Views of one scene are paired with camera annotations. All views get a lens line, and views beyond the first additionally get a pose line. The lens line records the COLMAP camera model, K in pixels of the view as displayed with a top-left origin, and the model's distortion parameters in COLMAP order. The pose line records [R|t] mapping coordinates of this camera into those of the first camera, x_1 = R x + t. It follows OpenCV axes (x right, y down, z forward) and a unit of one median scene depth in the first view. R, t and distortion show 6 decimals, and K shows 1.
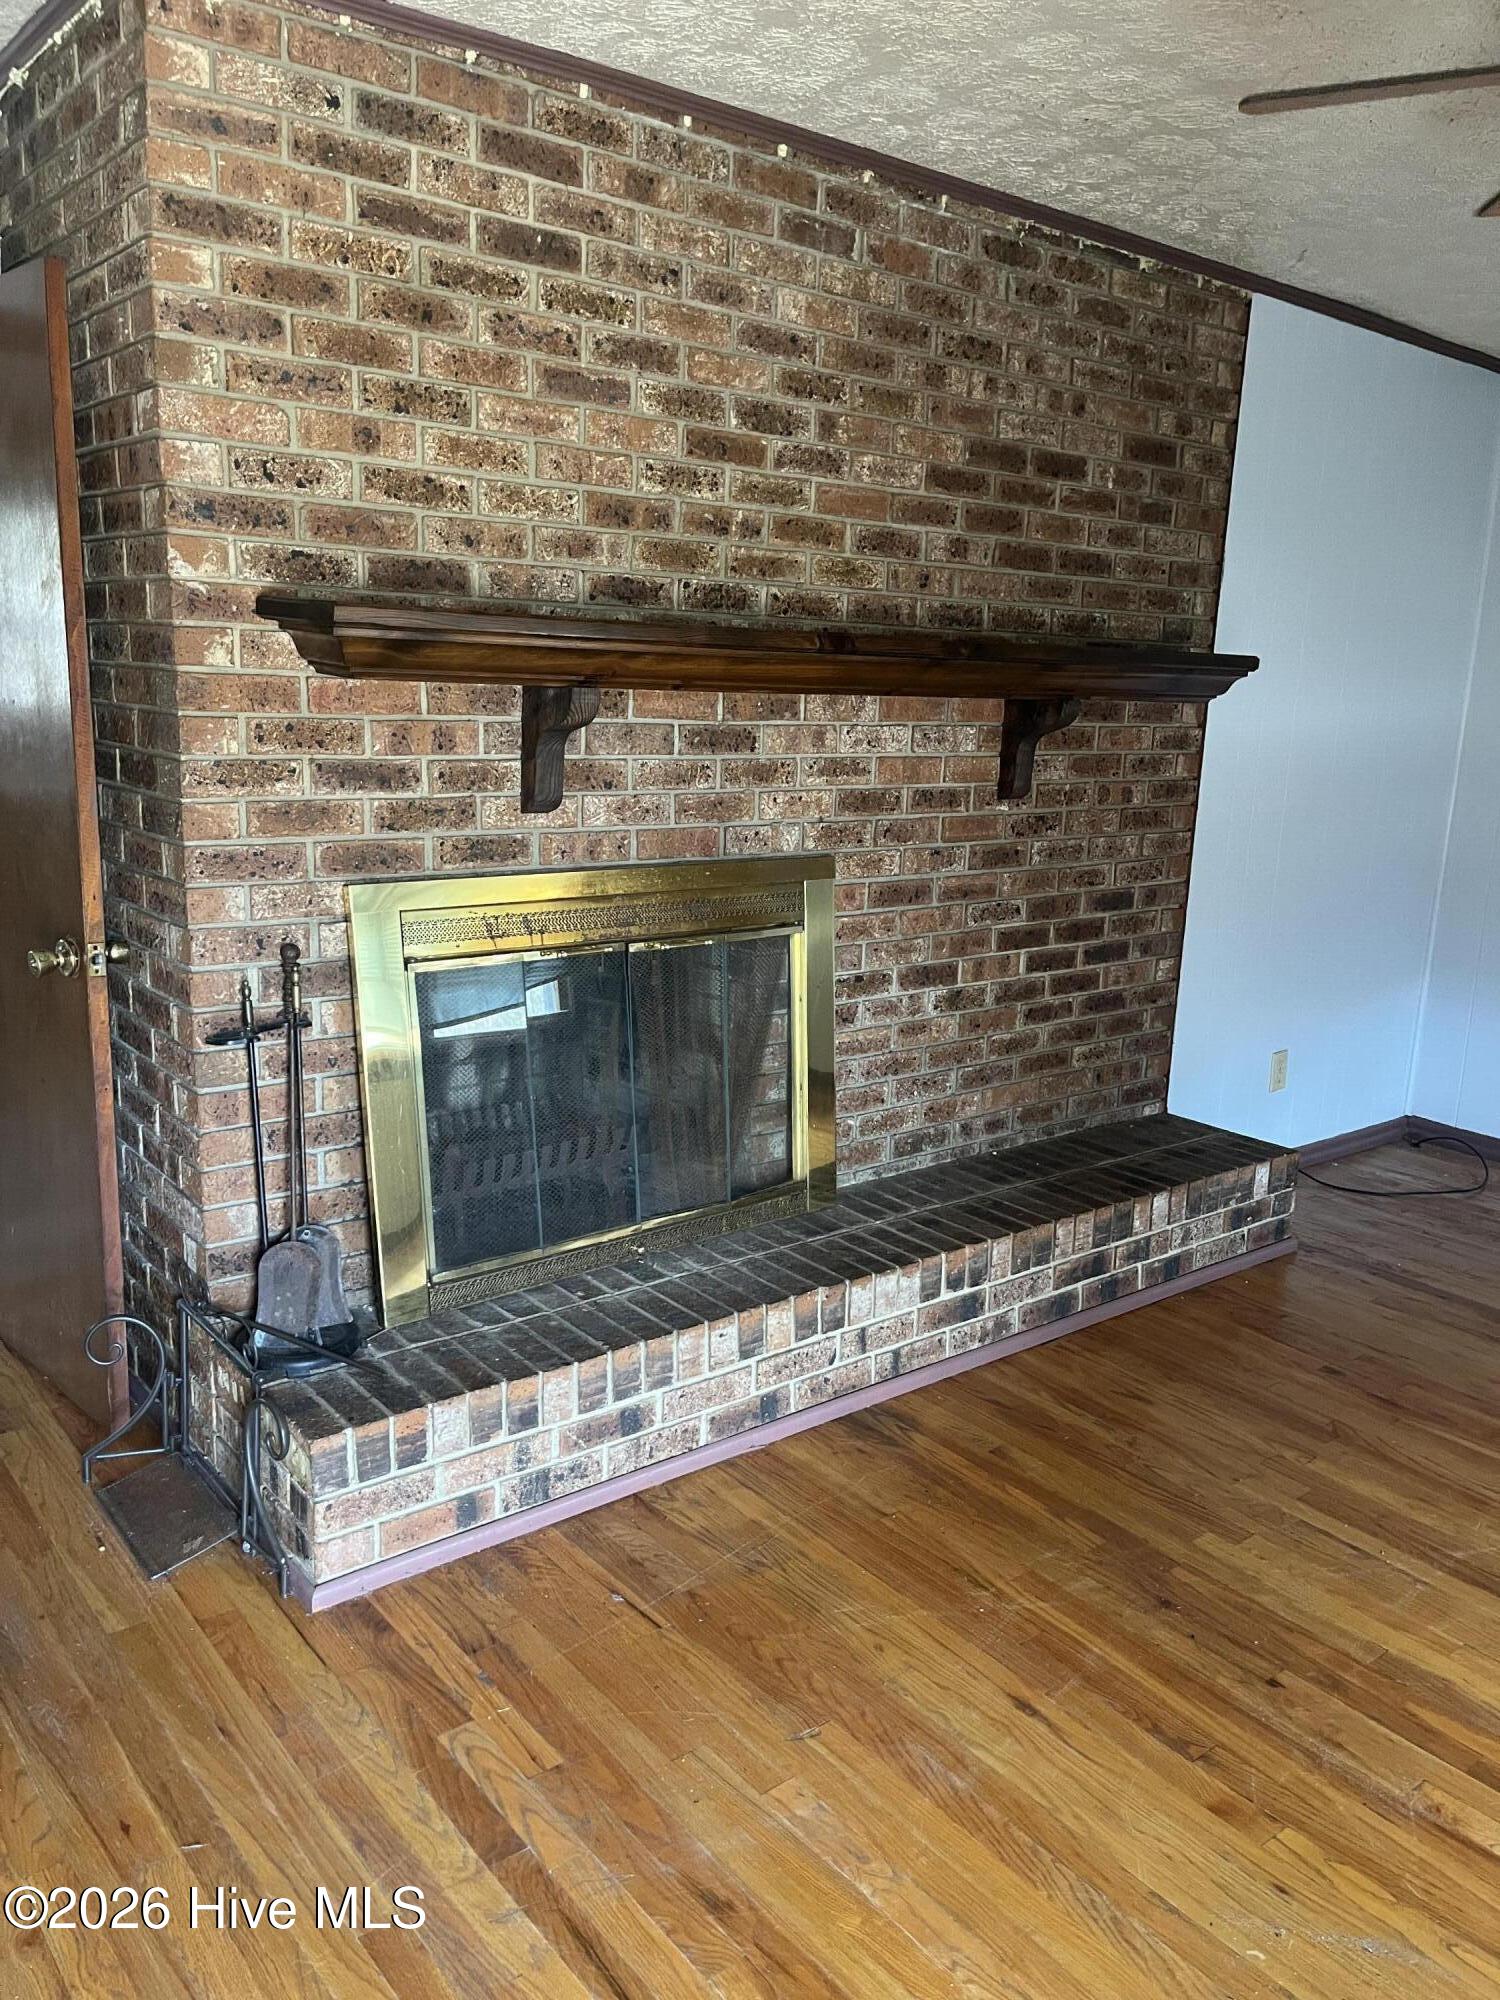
lens RADIAL K [[1518.2, 0, 754.1], [0, 1518.2, 1011.3], [0, 0, 1]] dist [0.067304, -0.094870]
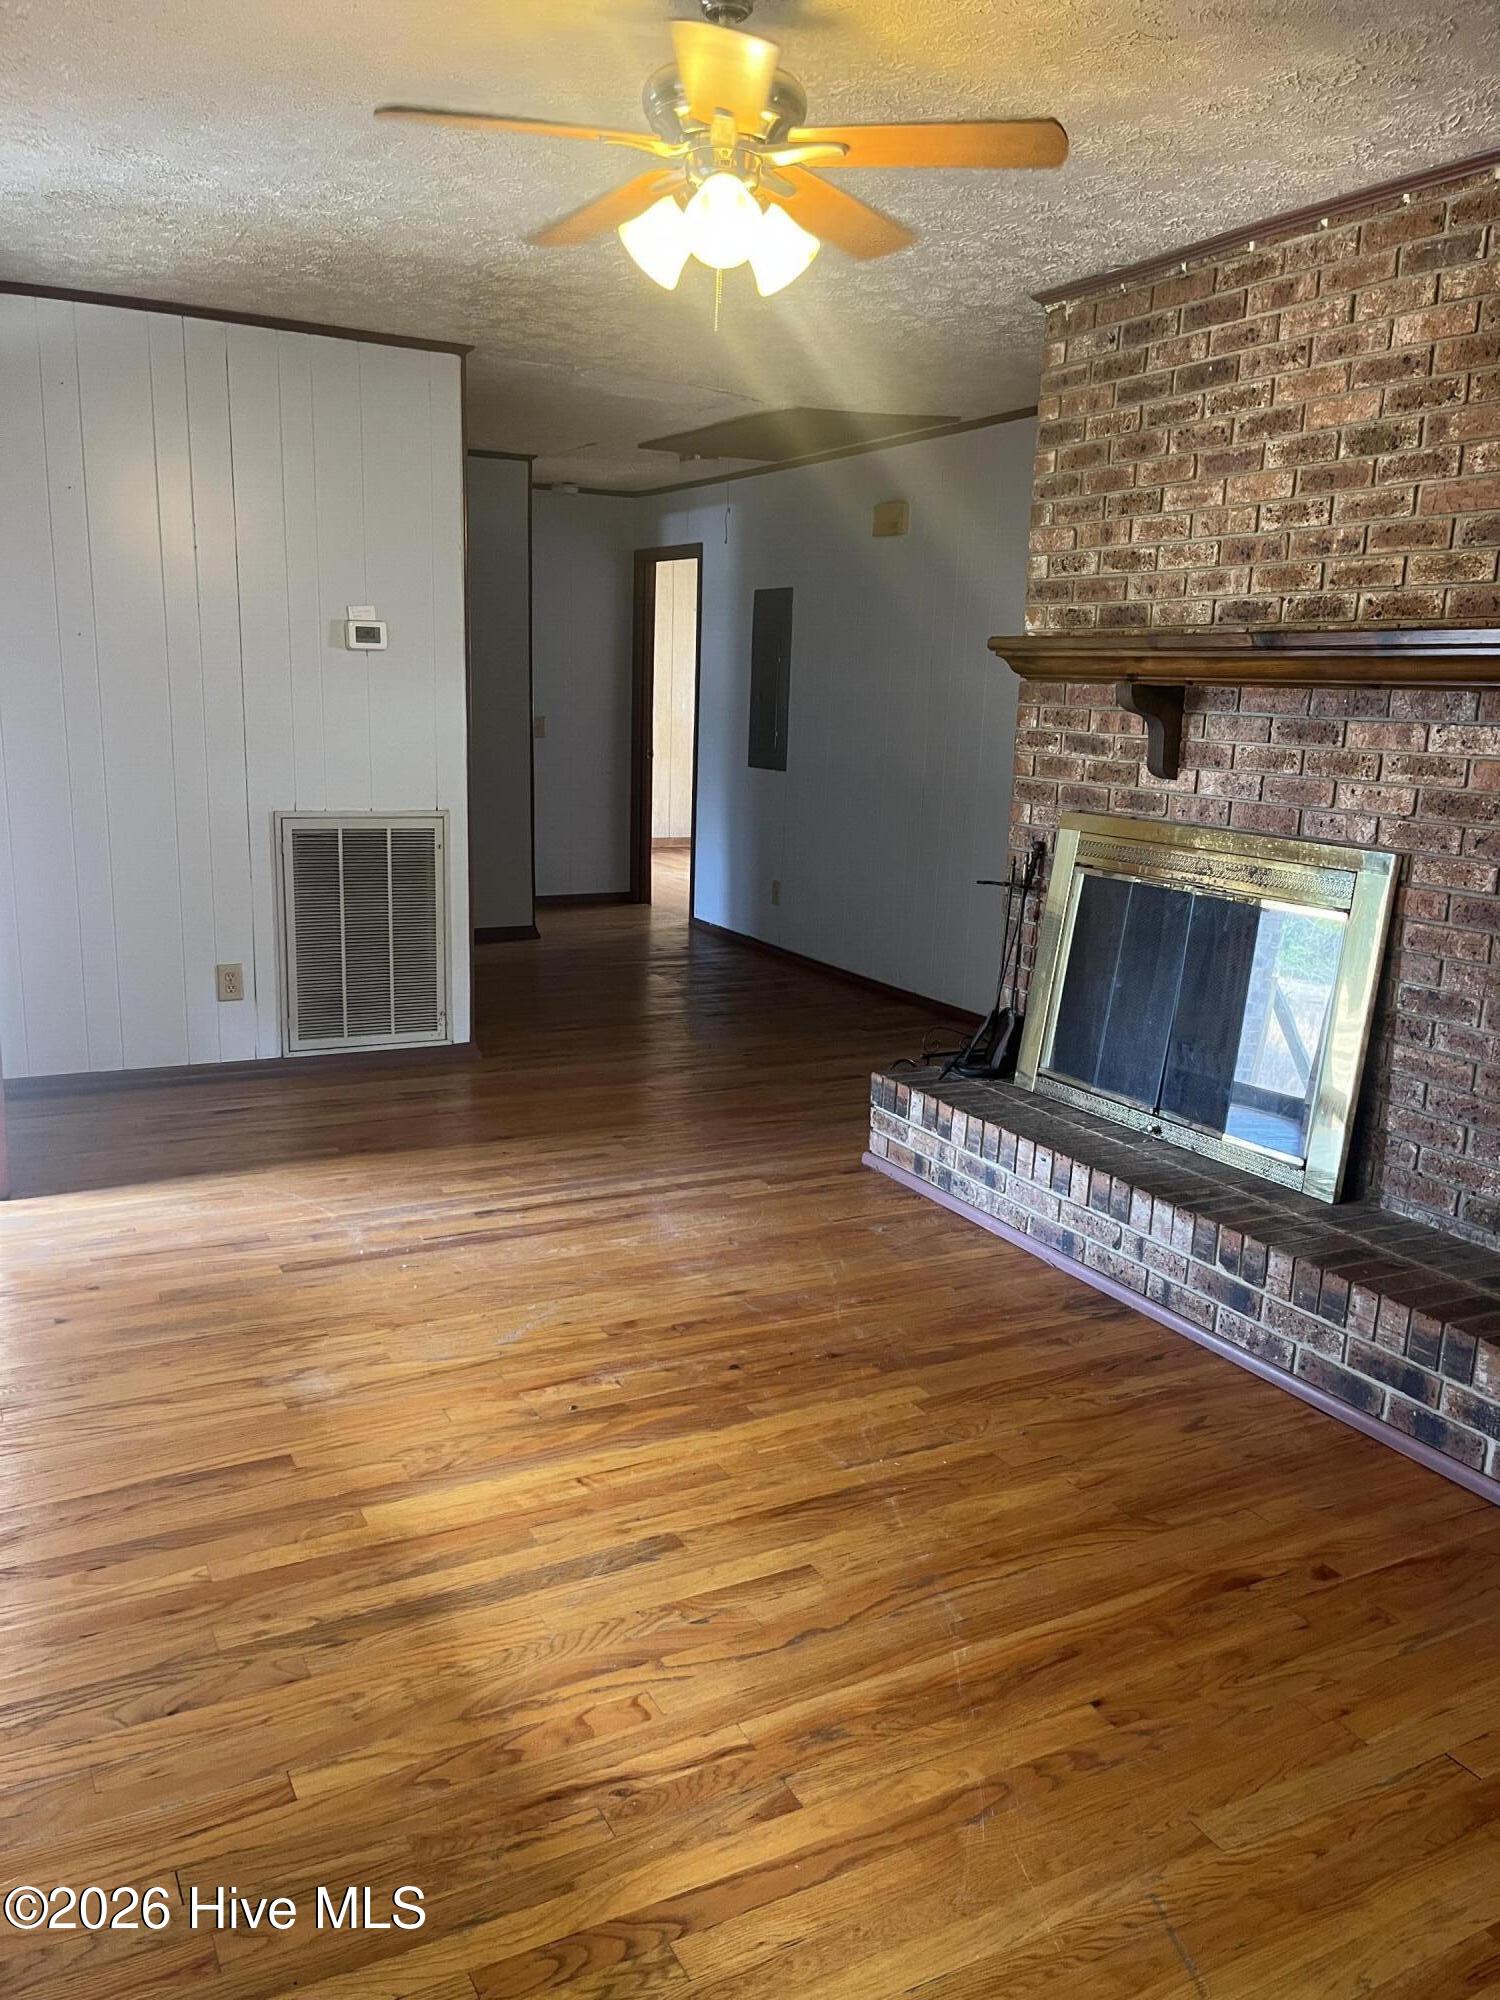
lens RADIAL K [[1518.2, 0, 754.1], [0, 1518.2, 1011.3], [0, 0, 1]] dist [0.067304, -0.094870]
pose [[-0.186705, 0.164648, -0.968521, 1.264561], [-0.251623, 0.944957, 0.209148, -0.123975], [0.949646, 0.282751, -0.134999, 0.871287]]
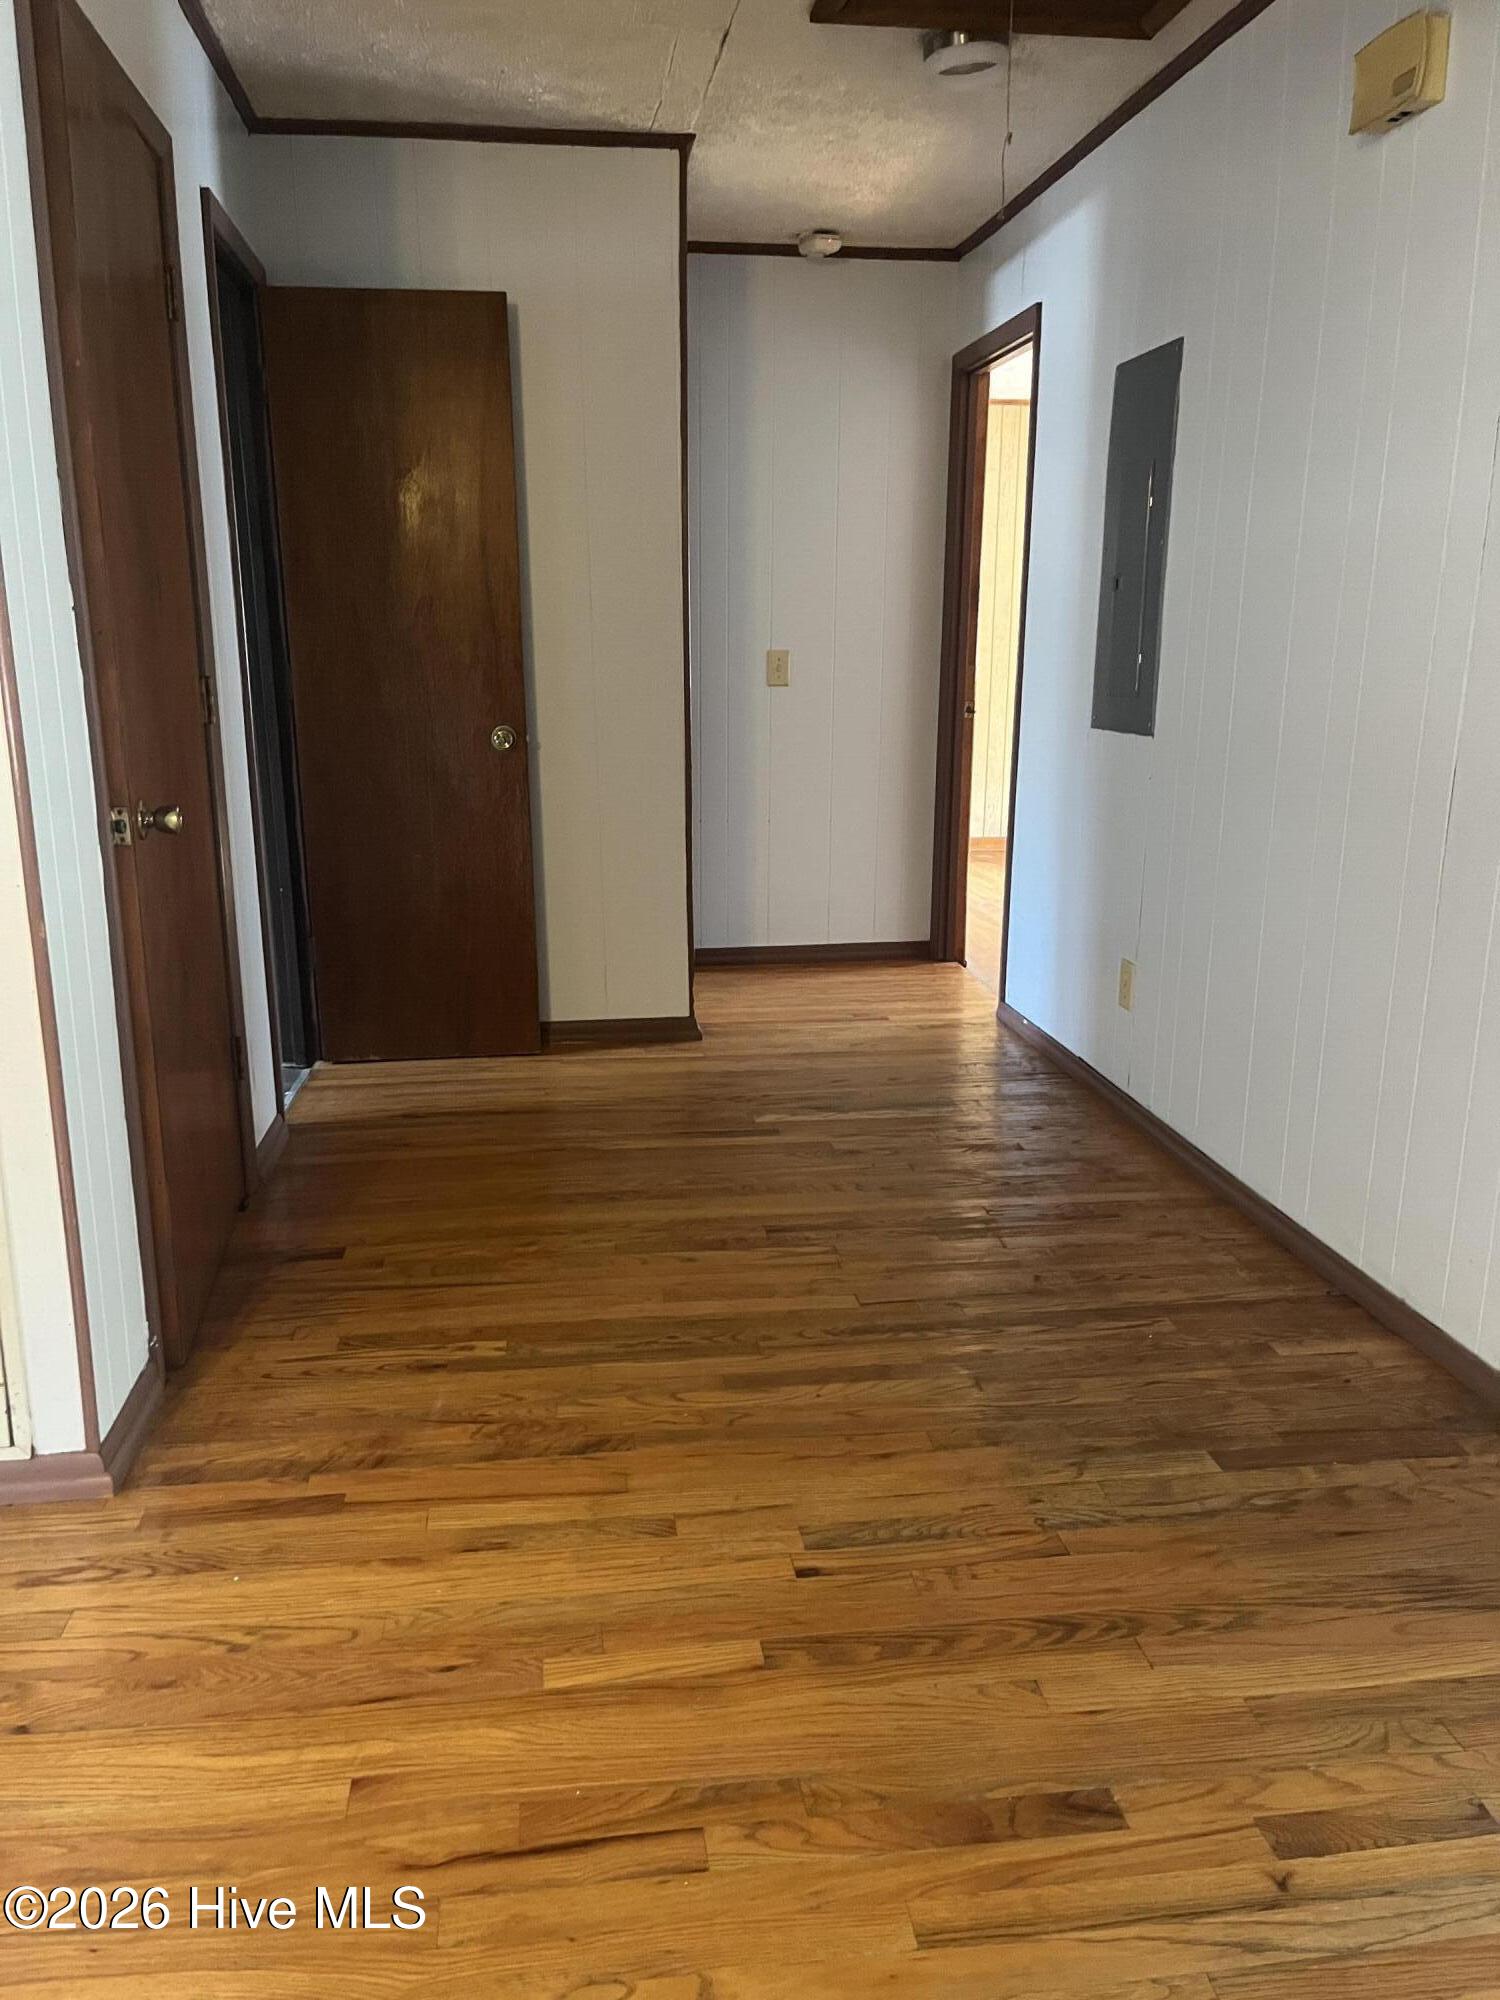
lens RADIAL K [[1518.2, 0, 754.1], [0, 1518.2, 1011.3], [0, 0, 1]] dist [0.067304, -0.094870]
pose [[-0.508994, 0.163711, -0.845058, -0.097863], [-0.212865, 0.927314, 0.307858, -0.088603], [0.834034, 0.336581, -0.437149, 0.804889]]
